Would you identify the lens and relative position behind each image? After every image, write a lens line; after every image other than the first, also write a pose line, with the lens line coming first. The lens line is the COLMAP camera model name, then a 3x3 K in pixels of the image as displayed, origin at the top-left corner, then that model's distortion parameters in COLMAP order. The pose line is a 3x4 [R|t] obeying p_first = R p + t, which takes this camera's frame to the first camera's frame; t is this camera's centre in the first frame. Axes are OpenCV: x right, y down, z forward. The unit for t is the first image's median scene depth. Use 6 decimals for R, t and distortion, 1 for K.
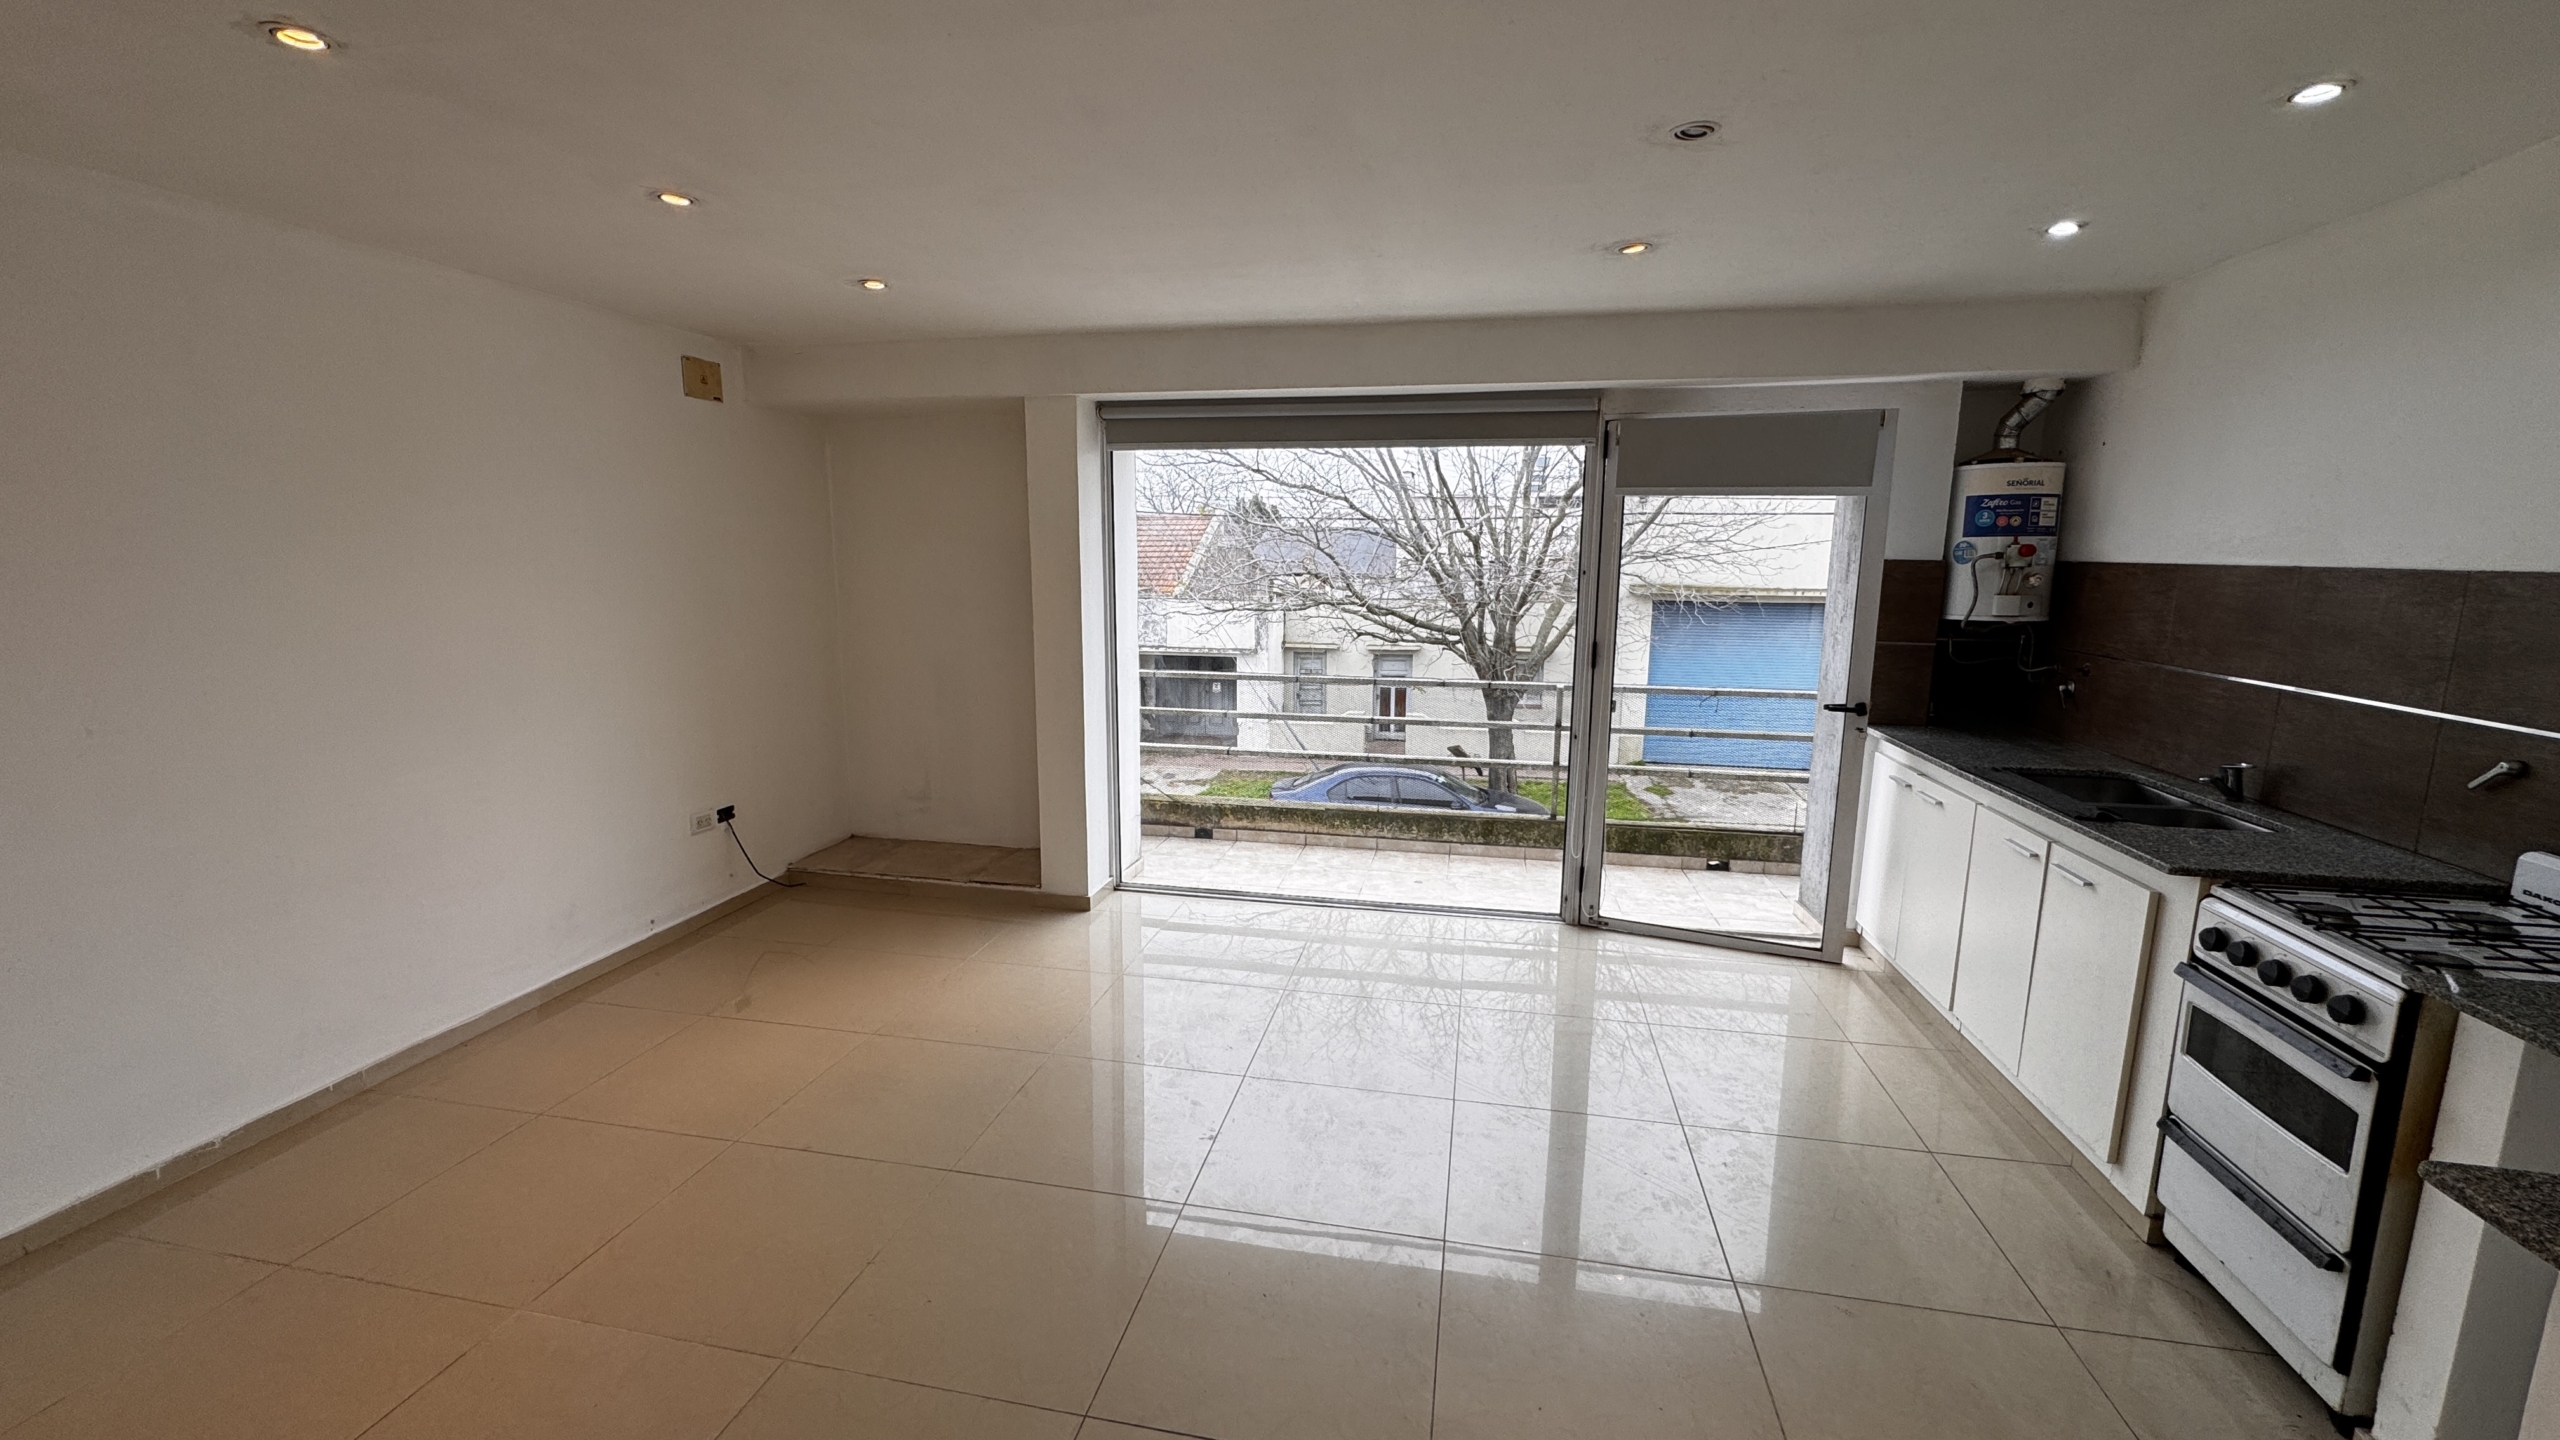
lens RADIAL K [[1018.4, 0, 1275.9], [0, 1018.4, 715.1], [0, 0, 1]] dist [-0.000577, 0.000332]
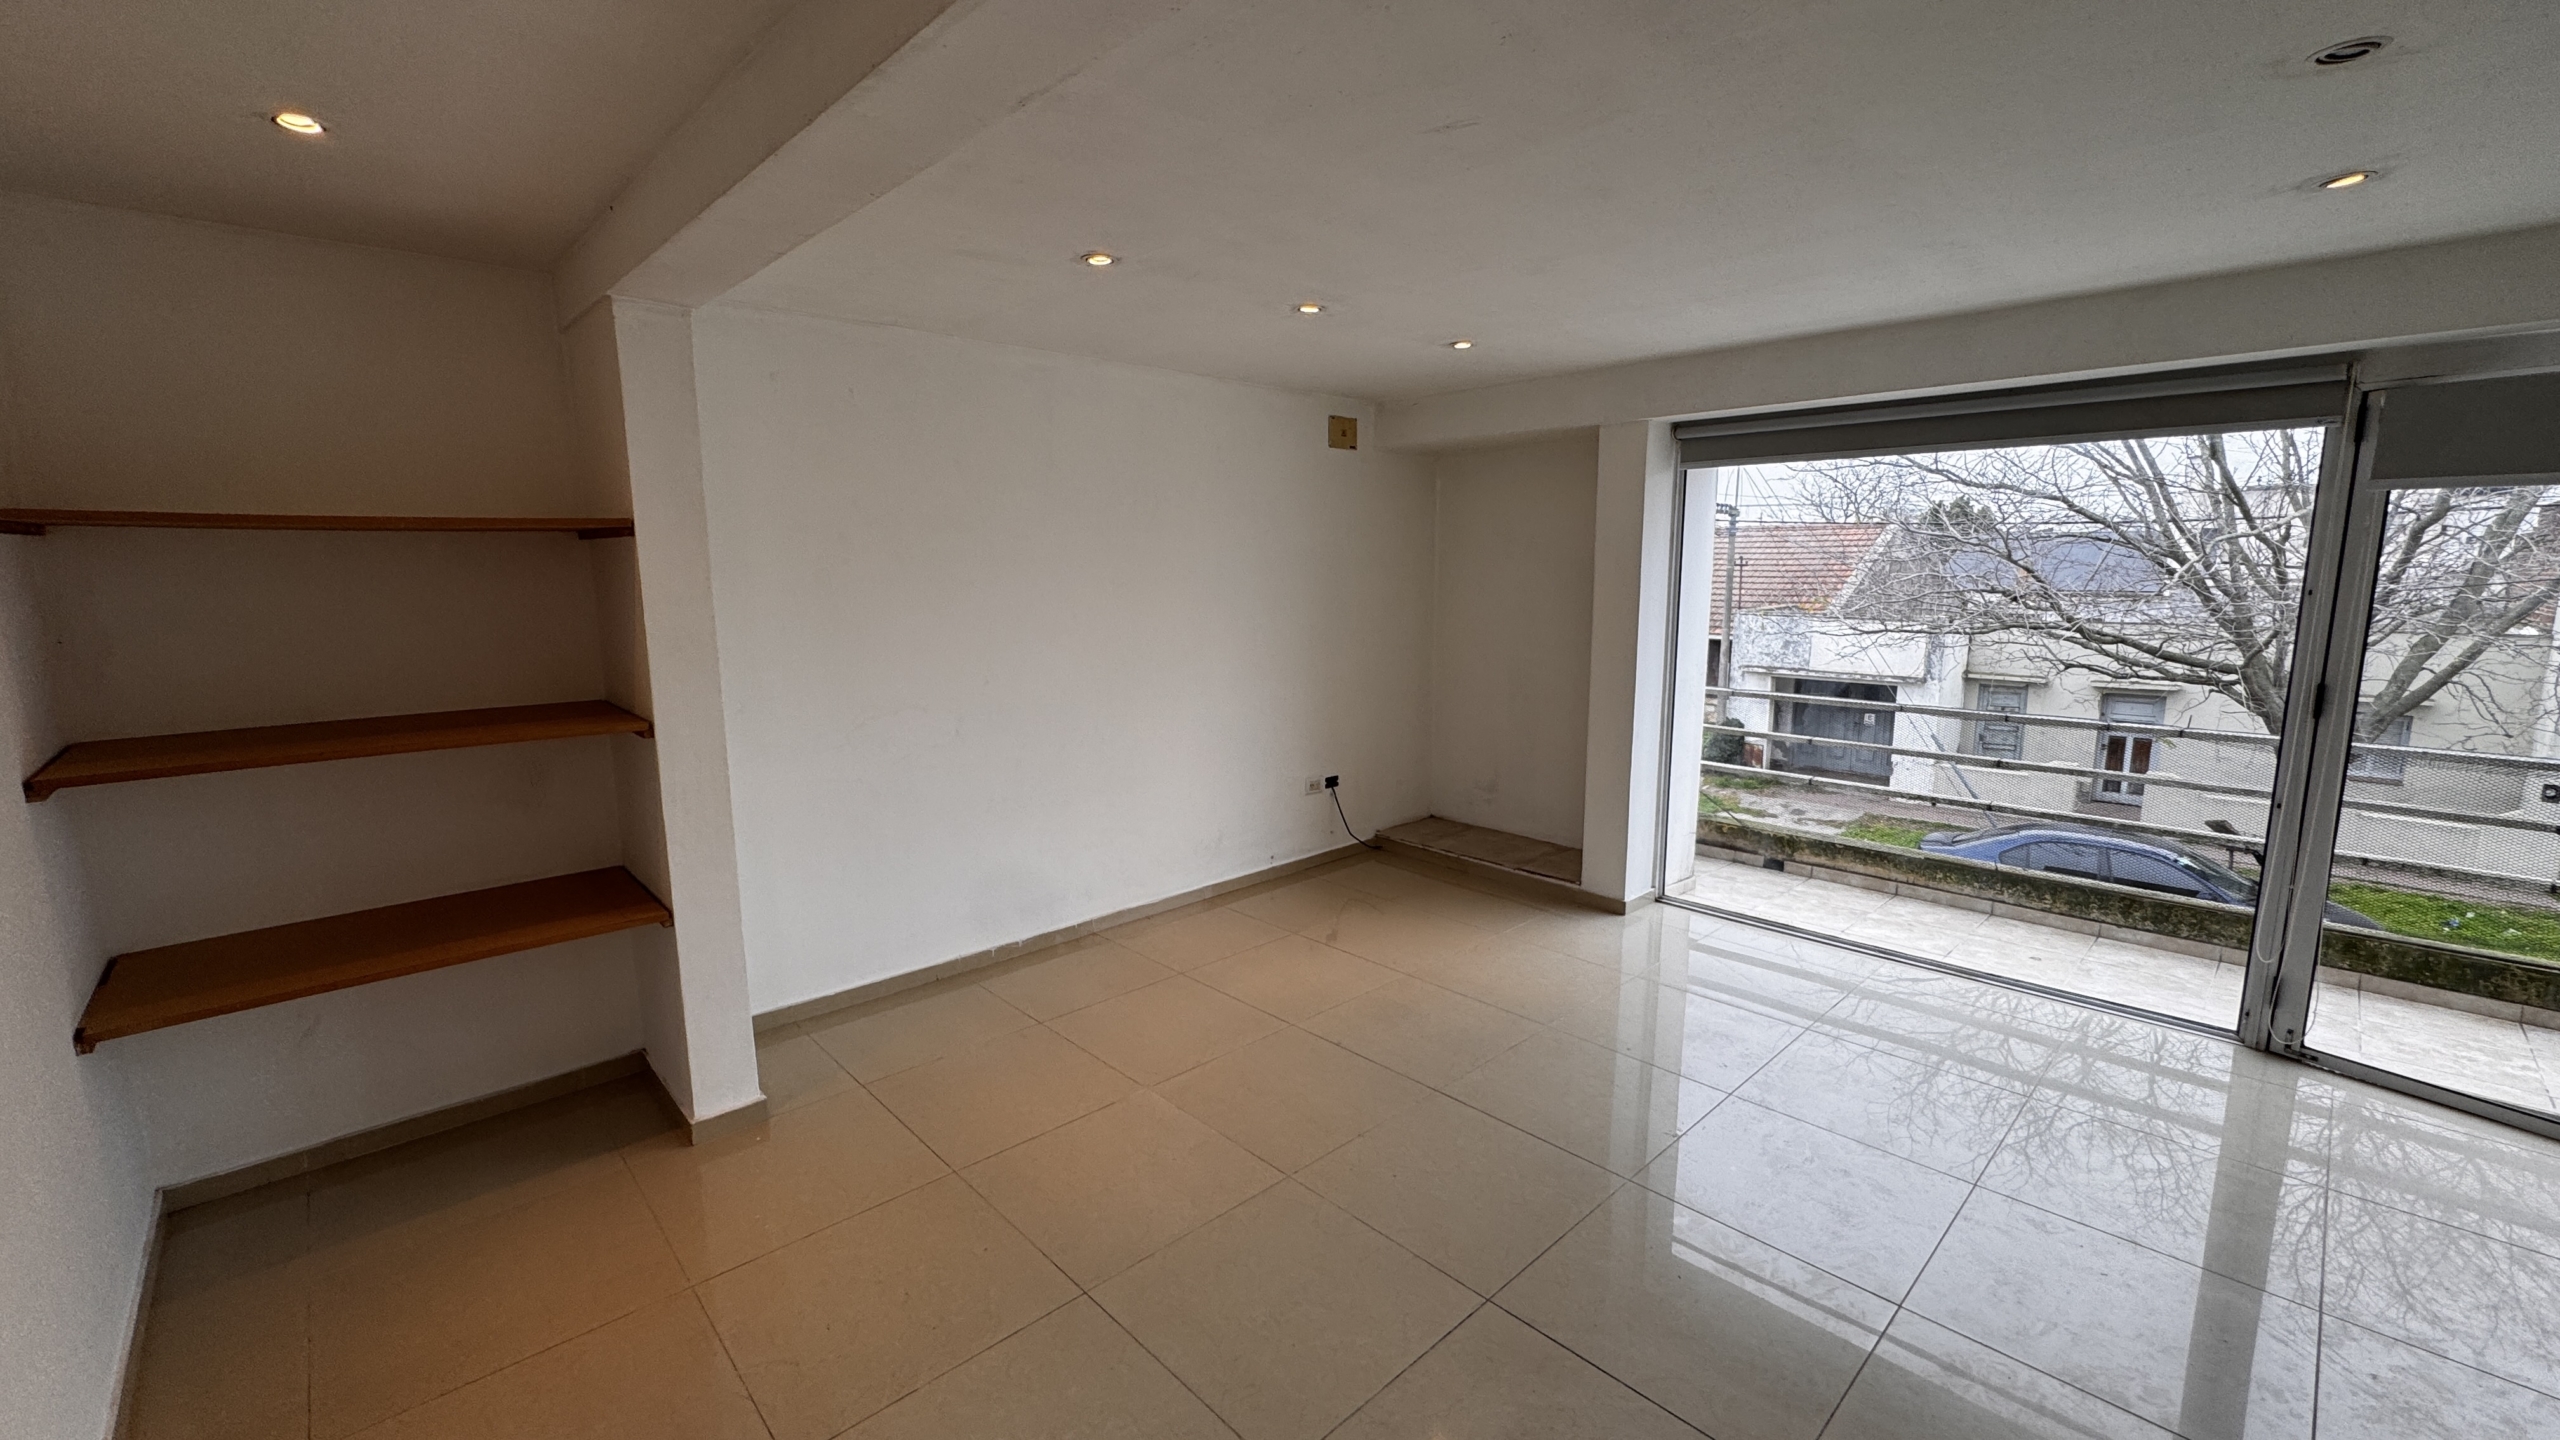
lens RADIAL K [[1018.4, 0, 1277.7], [0, 1018.4, 717.0], [0, 0, 1]] dist [-0.000577, 0.000332]
pose [[0.821629, 0.077086, -0.564786, 0.093984], [-0.083571, 0.996397, 0.014420, 0.005973], [0.563863, 0.035352, 0.825111, -0.058025]]
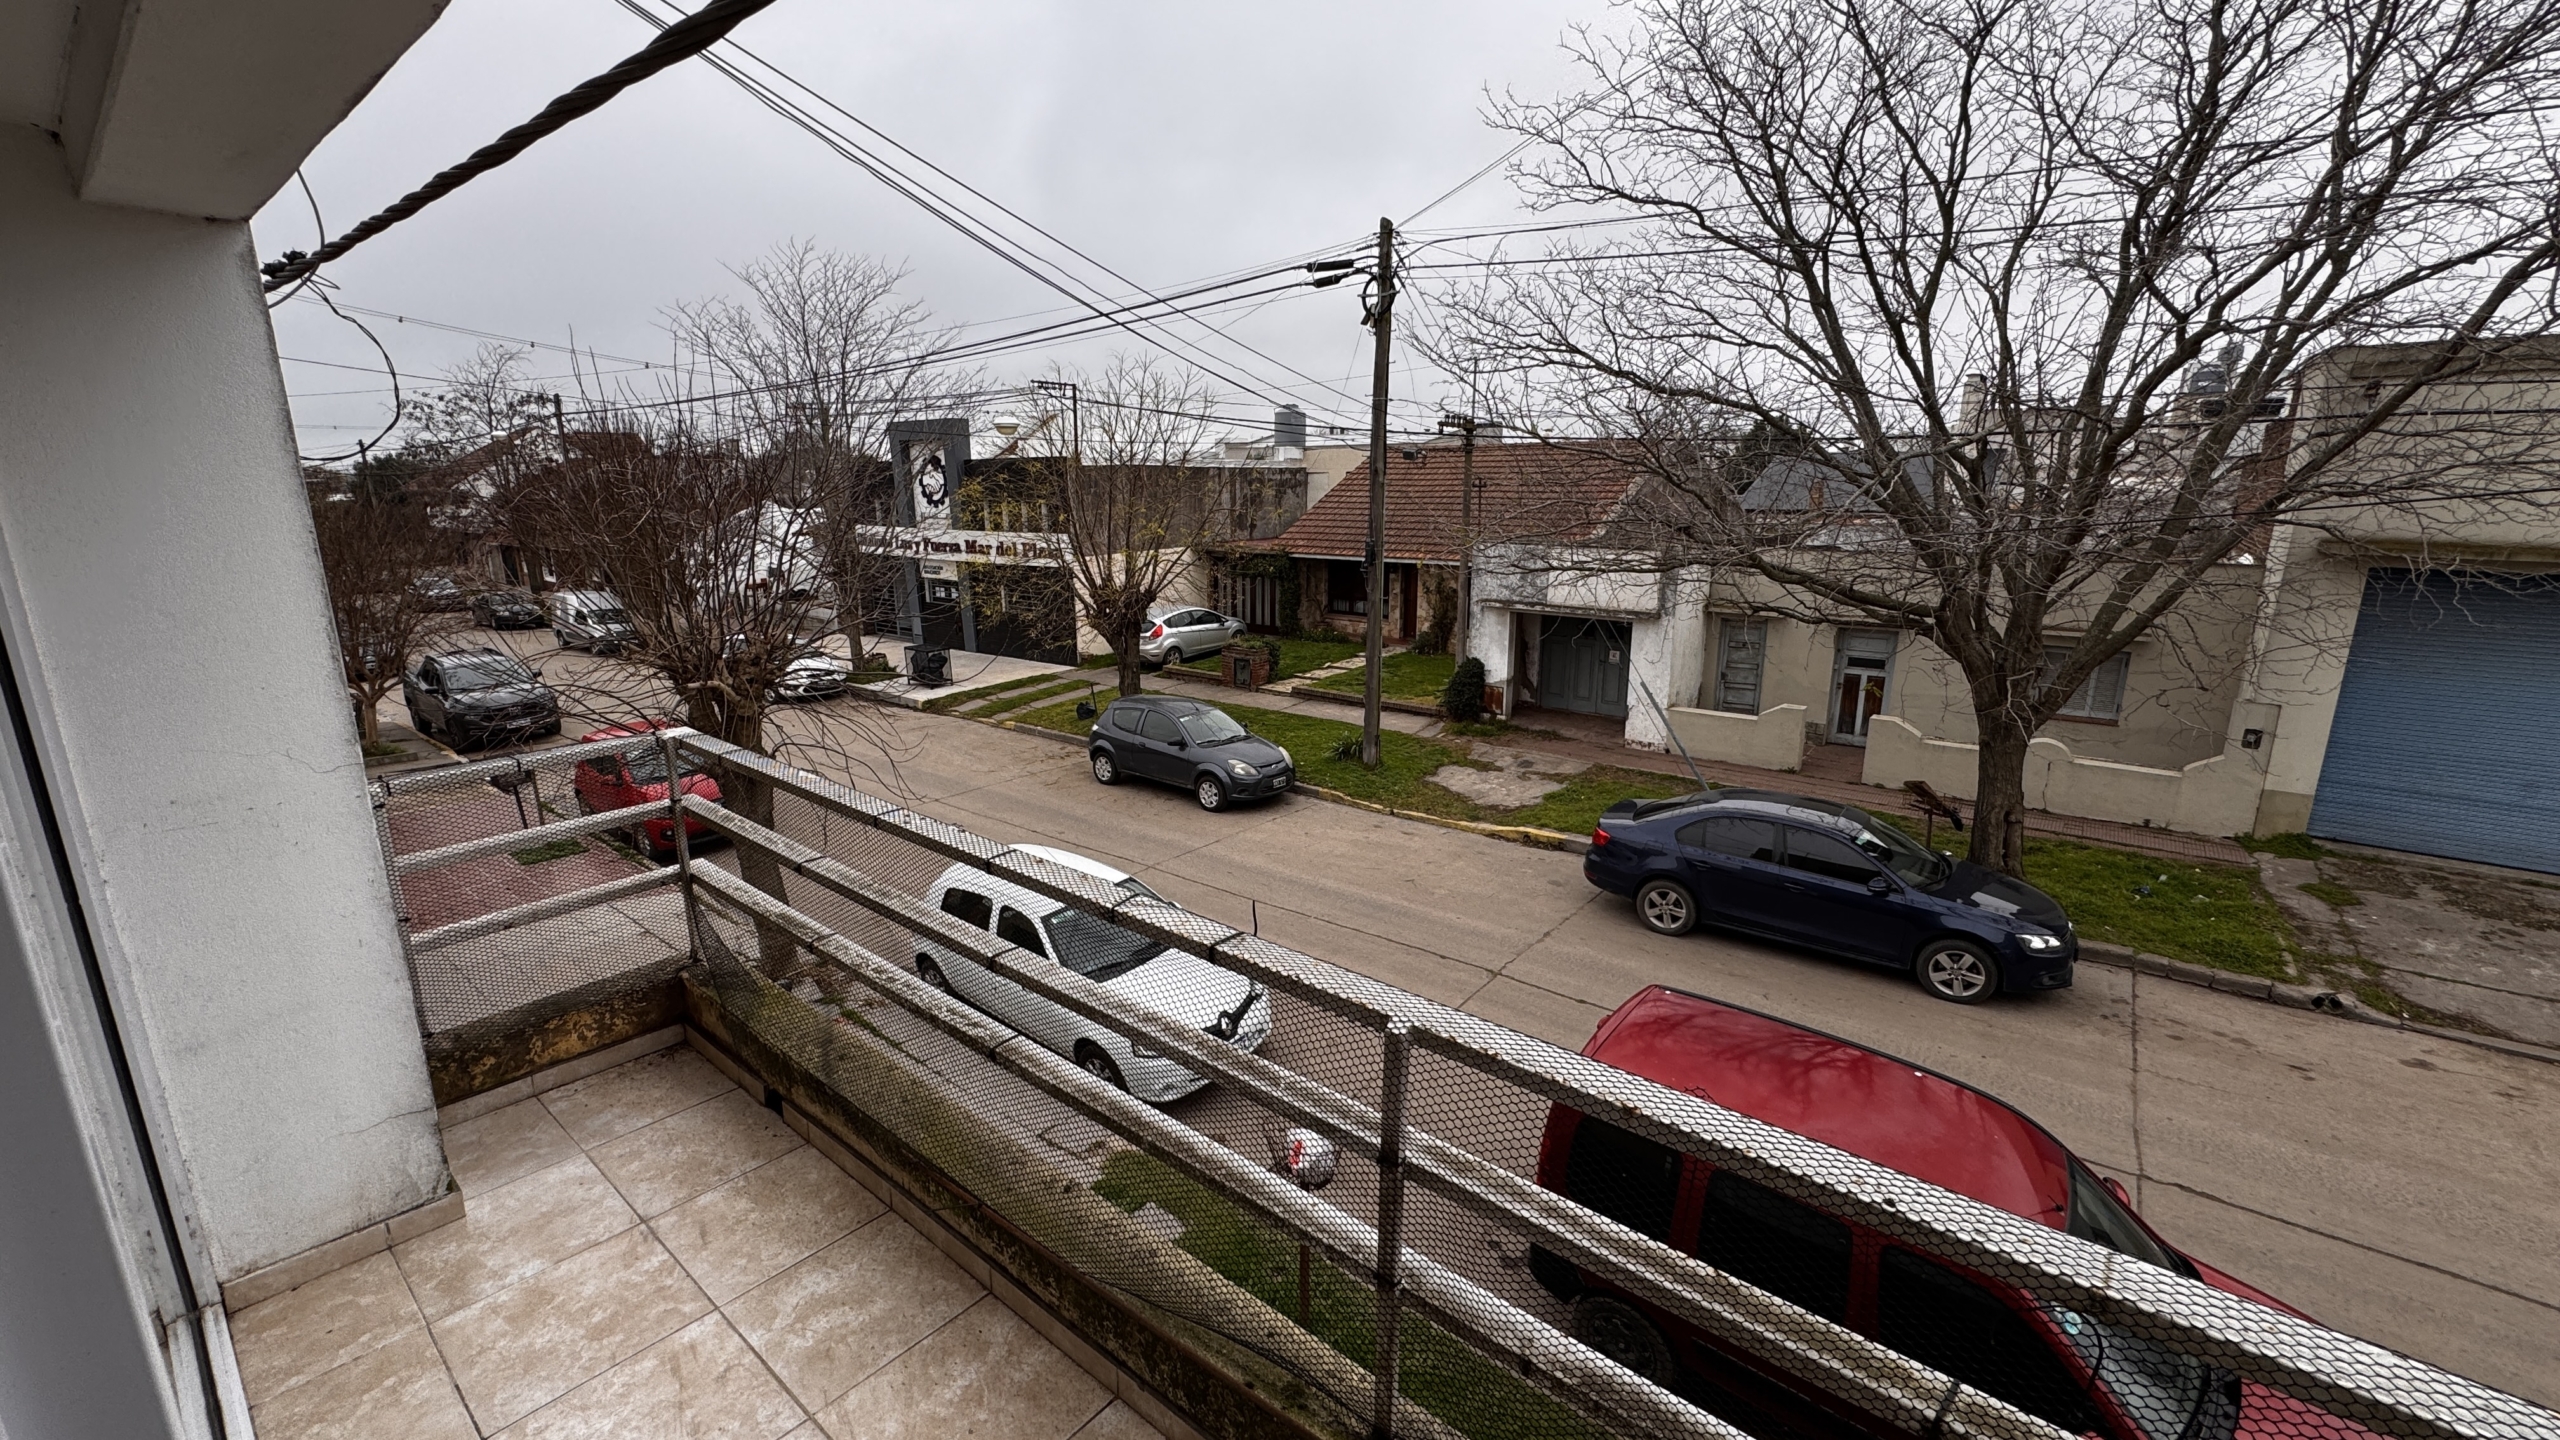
lens RADIAL K [[1018.4, 0, 1278.9], [0, 1018.4, 712.1], [0, 0, 1]] dist [-0.000577, 0.000332]
pose [[0.883981, 0.096043, -0.457552, 0.427438], [-0.067958, 0.994674, 0.077495, -0.150116], [0.462558, -0.037409, 0.885800, 0.881037]]
